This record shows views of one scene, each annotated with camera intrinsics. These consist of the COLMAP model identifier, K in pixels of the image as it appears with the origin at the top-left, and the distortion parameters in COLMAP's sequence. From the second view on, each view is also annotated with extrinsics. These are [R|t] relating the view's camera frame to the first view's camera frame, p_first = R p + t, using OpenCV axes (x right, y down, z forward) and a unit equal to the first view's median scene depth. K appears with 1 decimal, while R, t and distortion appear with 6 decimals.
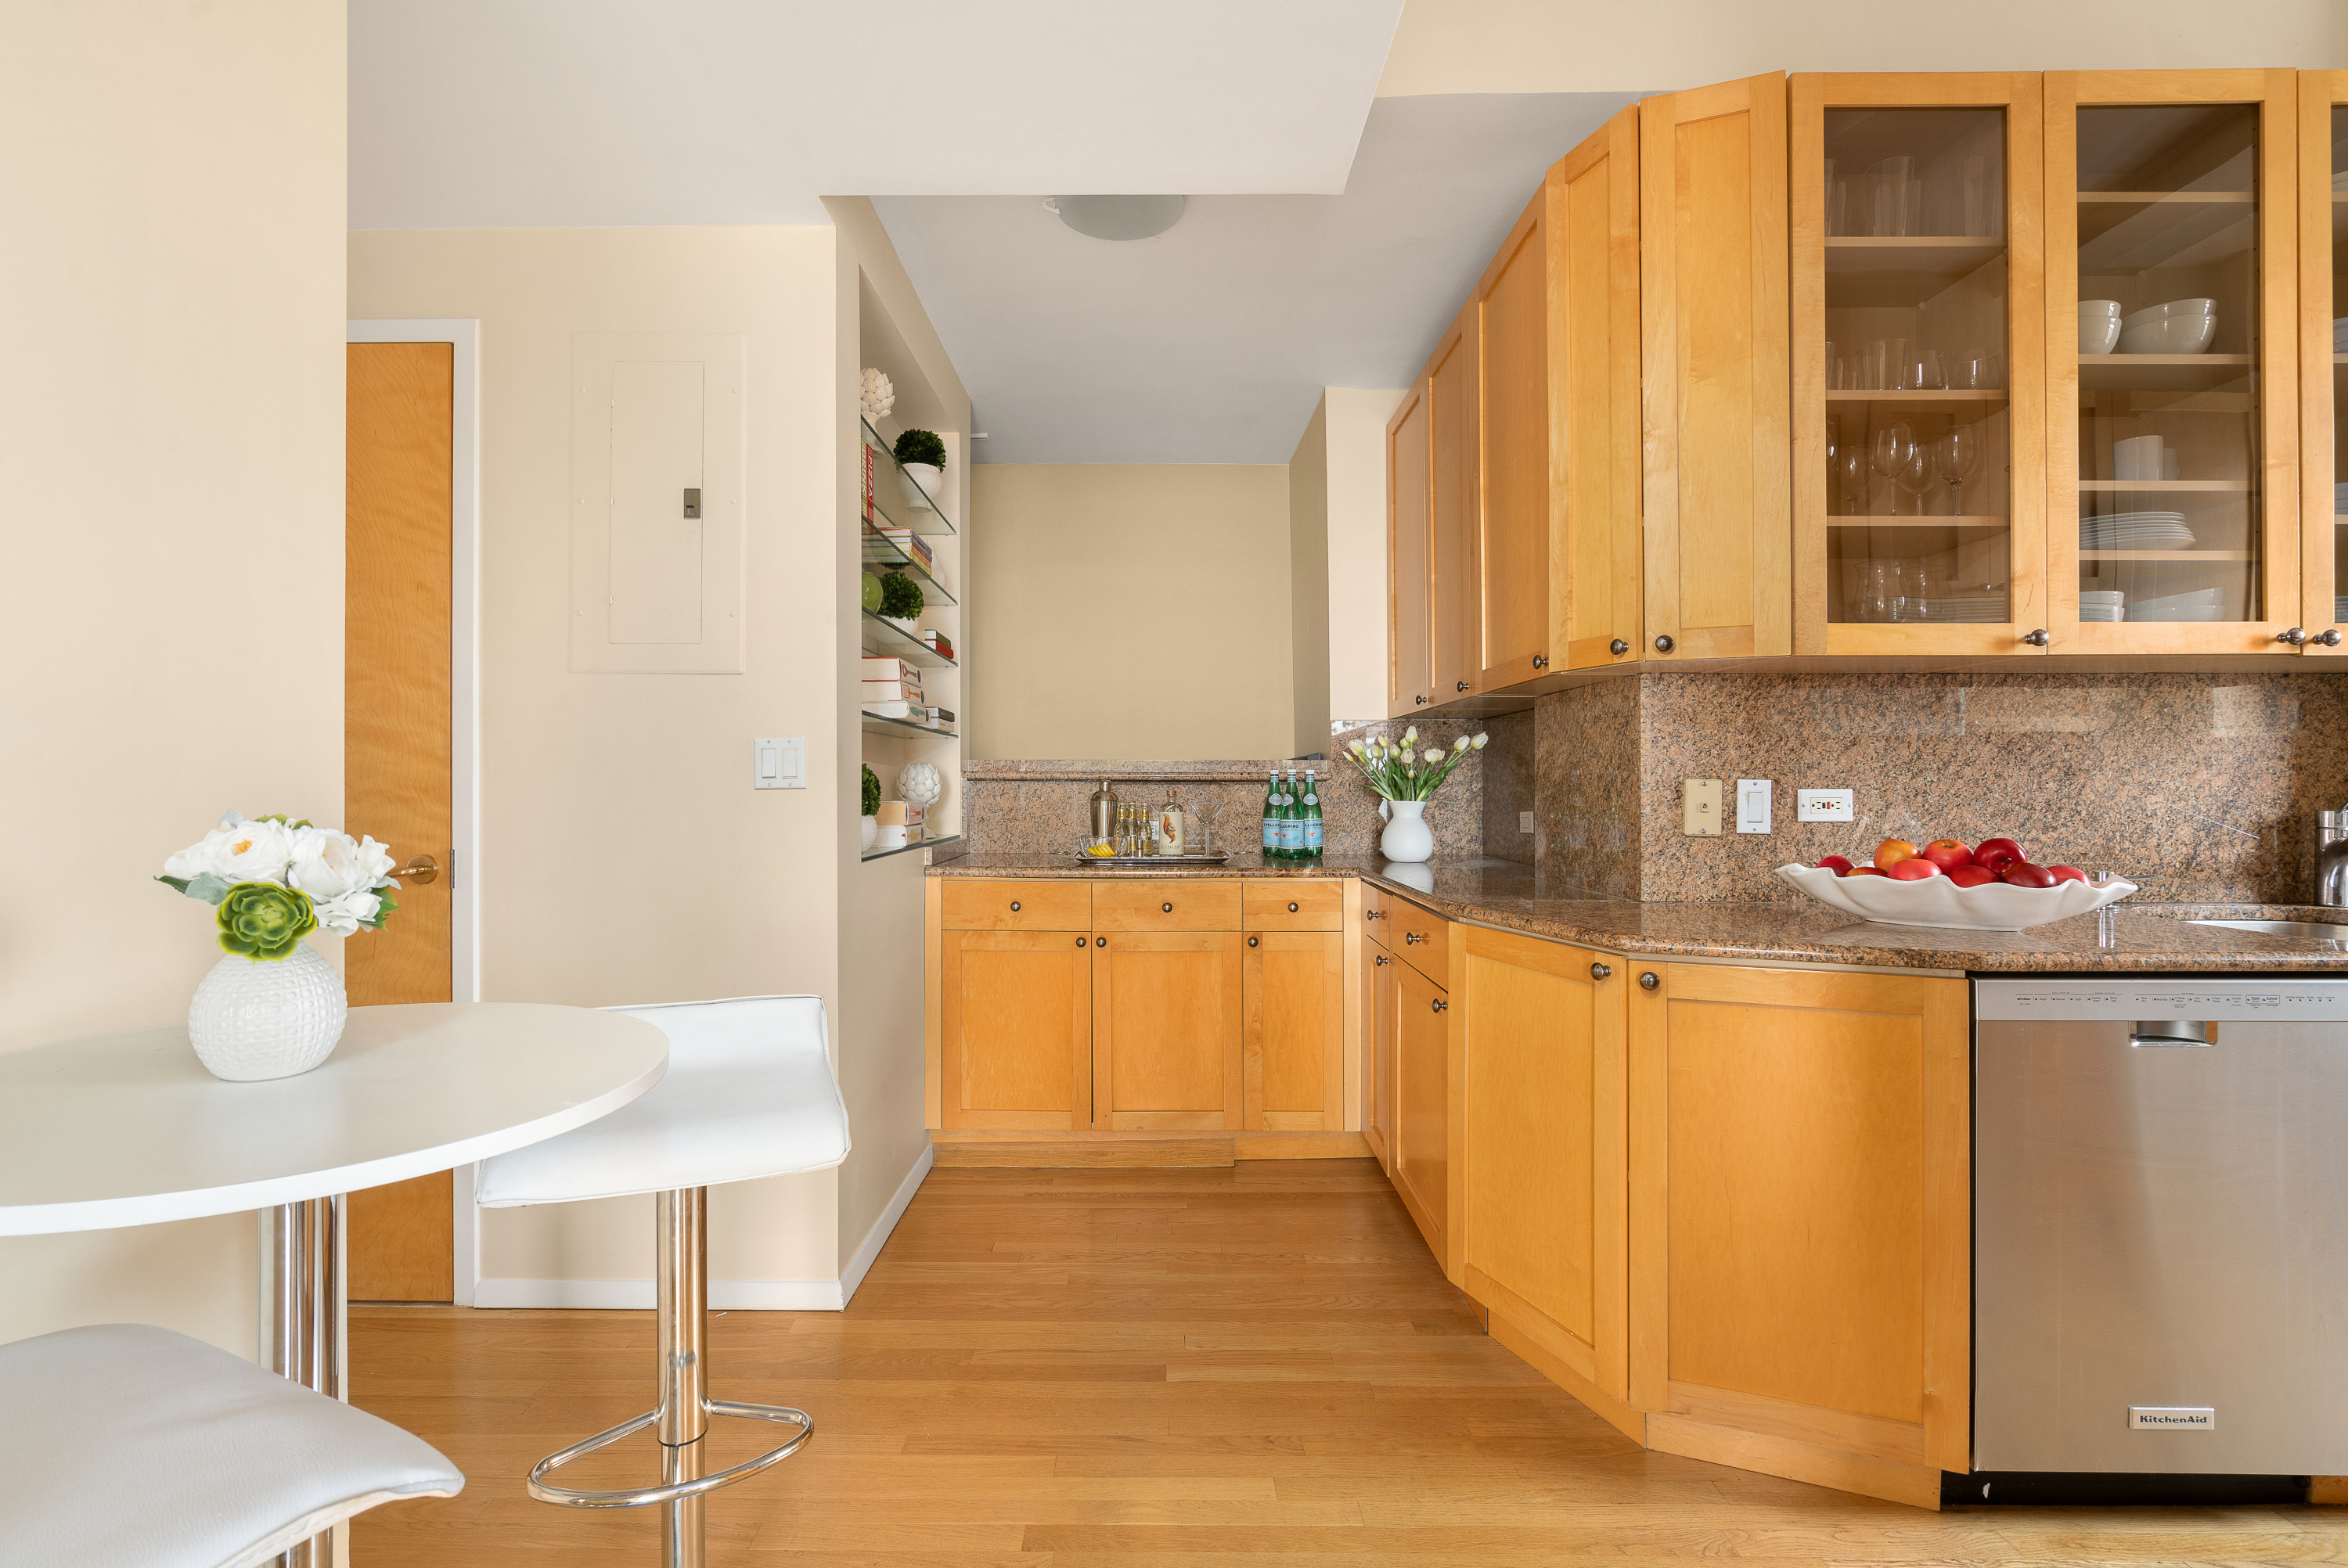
lens RADIAL K [[1055.7, 0, 1141.0], [0, 1055.7, 774.3], [0, 0, 1]] dist [-0.000544, -0.000296]
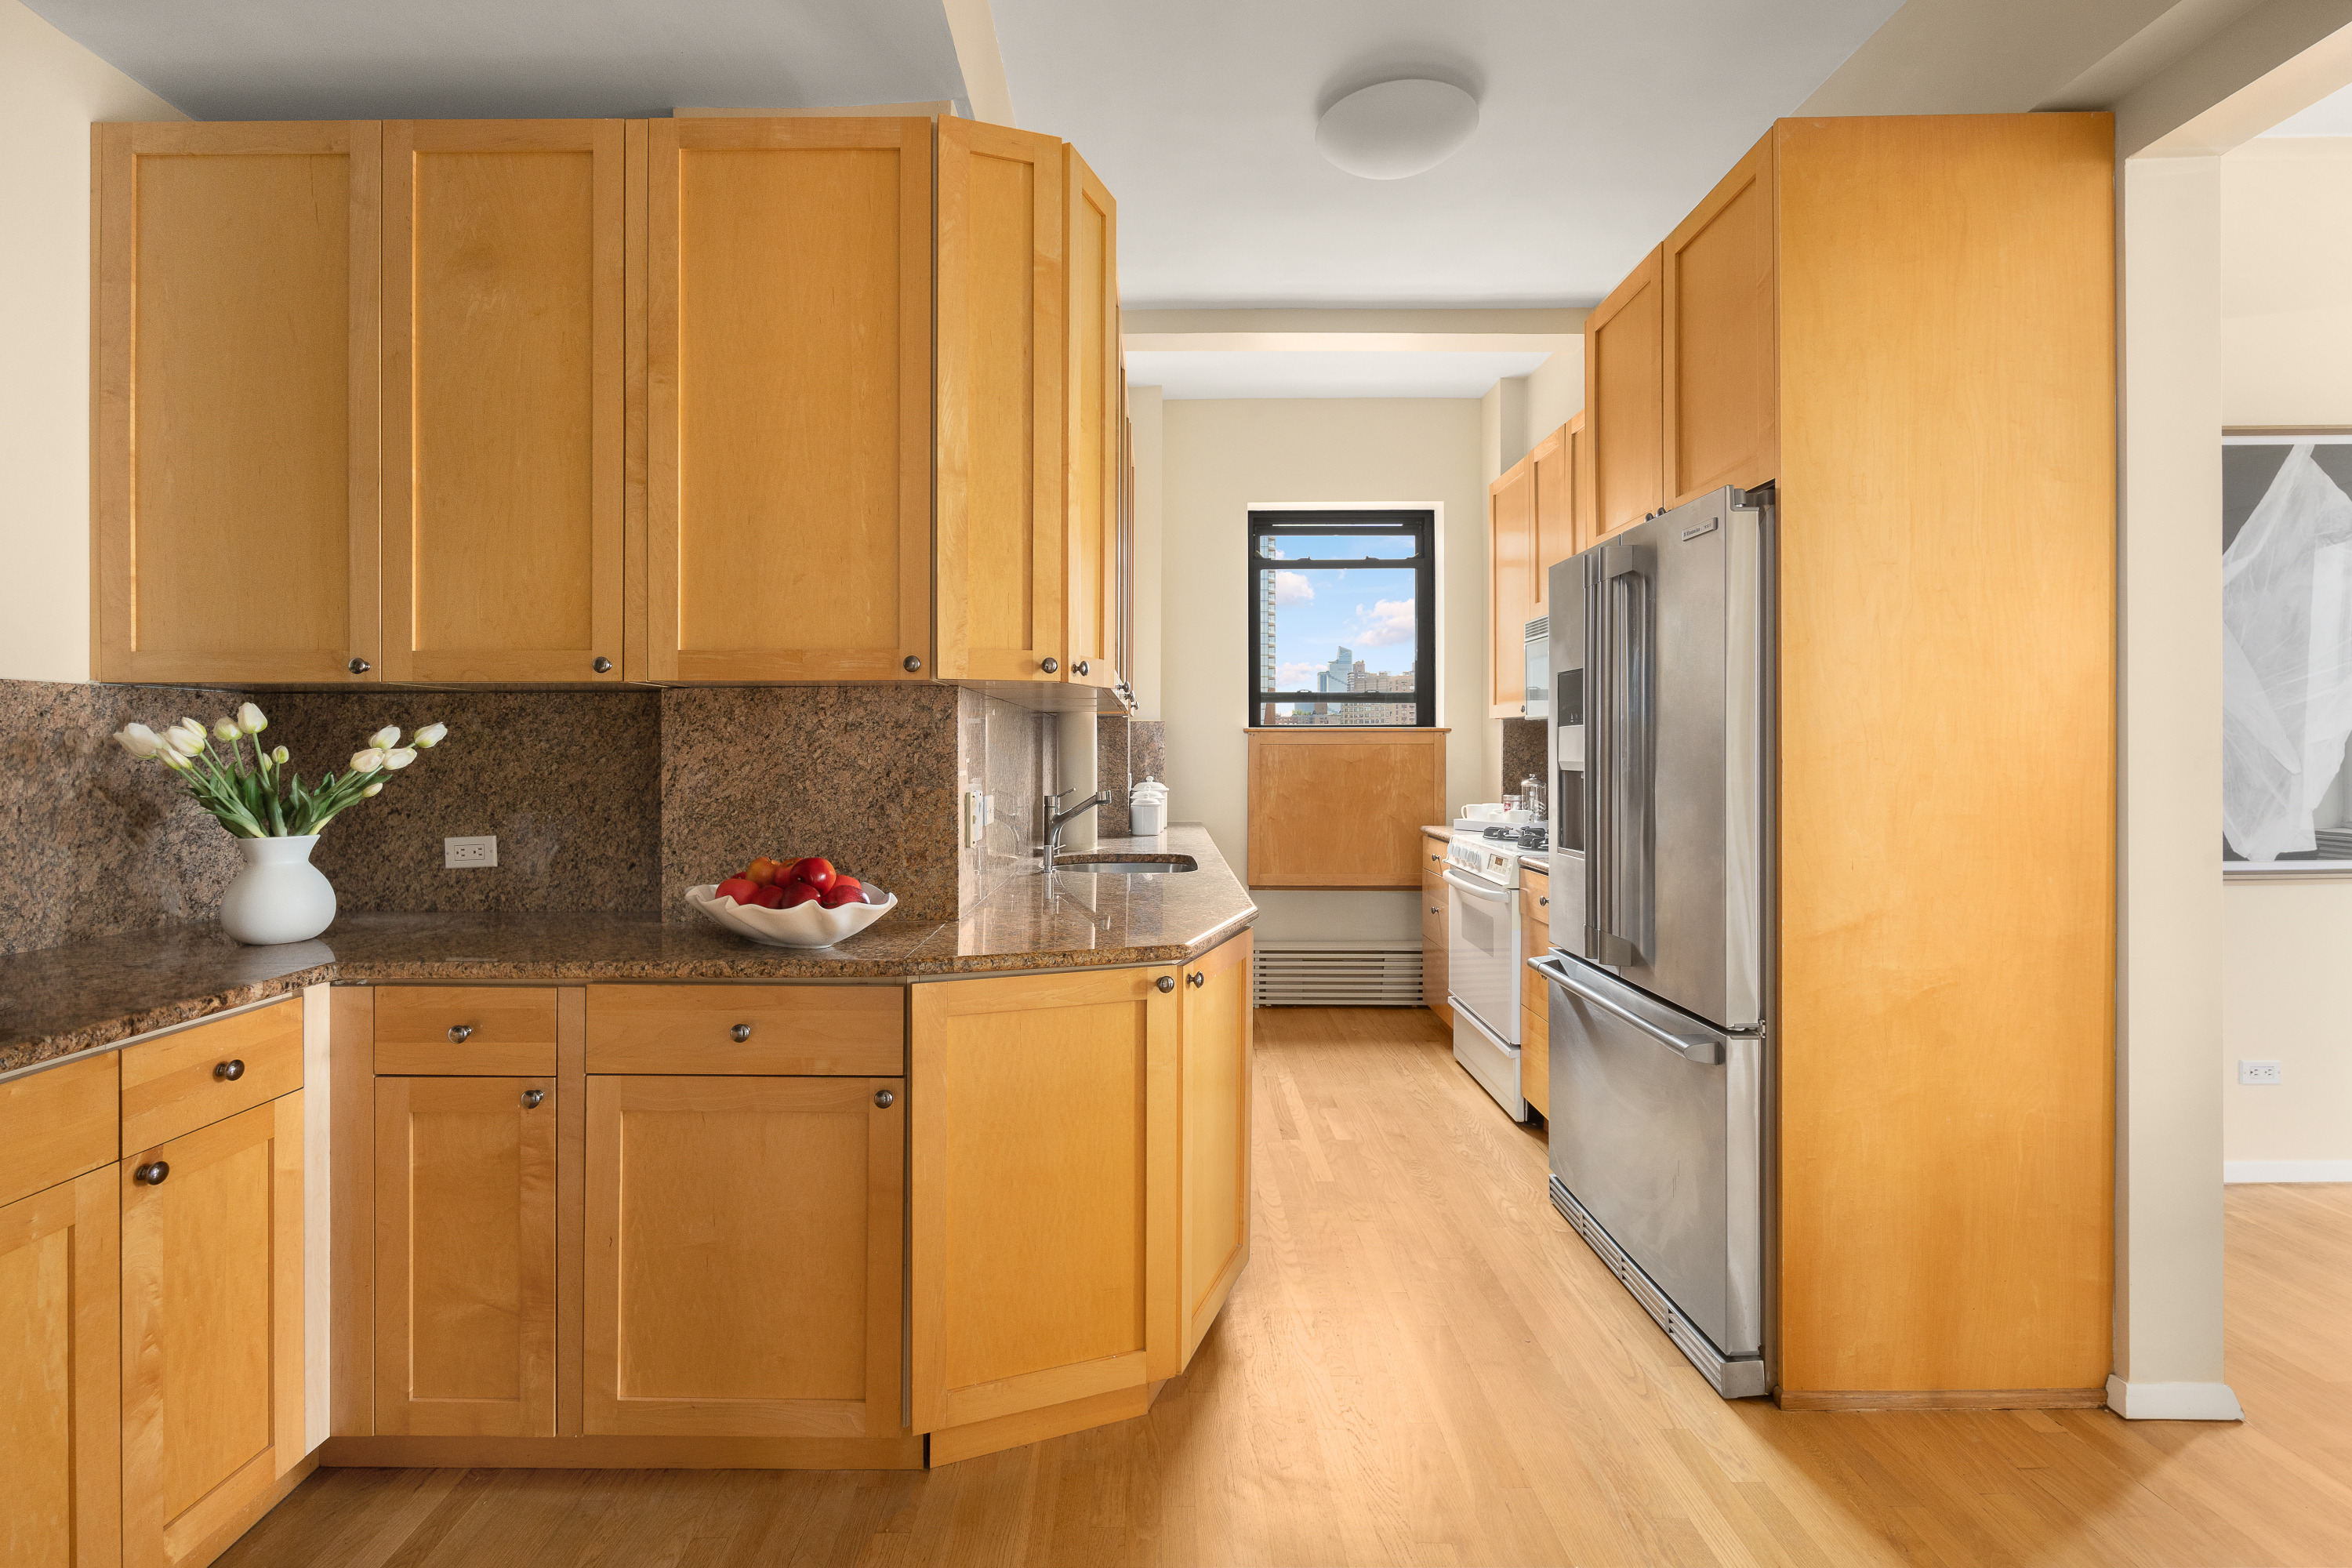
lens RADIAL K [[1057.7, 0, 1143.0], [0, 1057.7, 774.2], [0, 0, 1]] dist [-0.000544, -0.000296]
pose [[0.002661, -0.018104, 0.999833, -0.340455], [-0.008072, 0.999803, 0.018125, -0.023134], [-0.999964, -0.008119, 0.002514, 0.572981]]
